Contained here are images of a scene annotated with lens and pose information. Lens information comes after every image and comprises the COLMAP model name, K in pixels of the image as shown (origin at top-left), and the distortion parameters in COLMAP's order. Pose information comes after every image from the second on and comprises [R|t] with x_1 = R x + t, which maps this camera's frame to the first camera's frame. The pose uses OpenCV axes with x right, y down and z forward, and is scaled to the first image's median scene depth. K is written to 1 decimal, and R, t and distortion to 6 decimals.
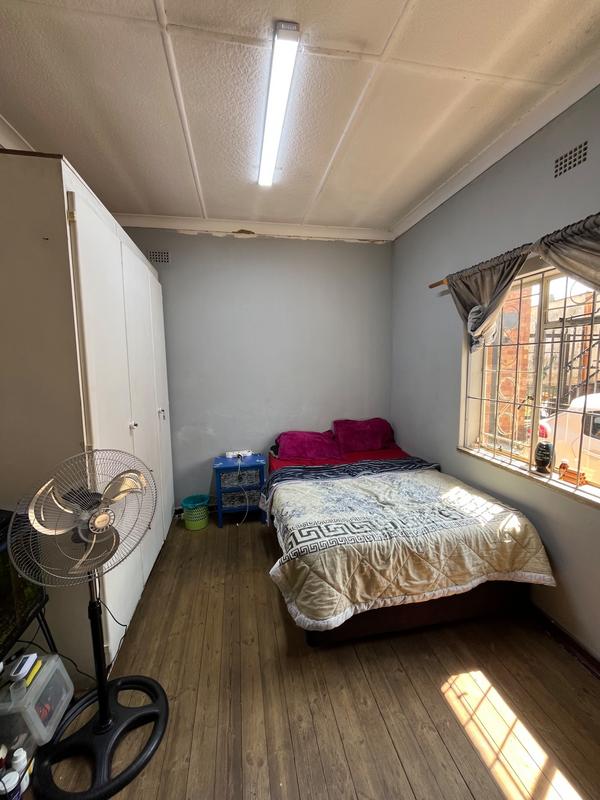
lens RADIAL K [[326.4, 0, 302.9], [0, 326.4, 400.3], [0, 0, 1]] dist [-0.001398, -0.000318]
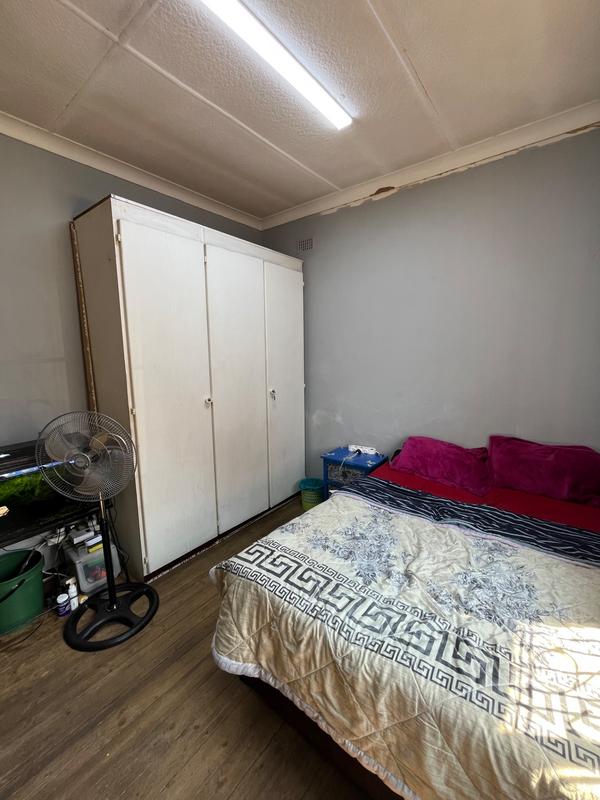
lens RADIAL K [[326.4, 0, 297.7], [0, 326.4, 400.0], [0, 0, 1]] dist [-0.001398, -0.000318]
pose [[0.649687, 0.124569, -0.749926, 0.601518], [-0.089616, 0.992155, 0.087168, -0.059011], [0.754901, 0.010574, 0.655753, 0.471935]]
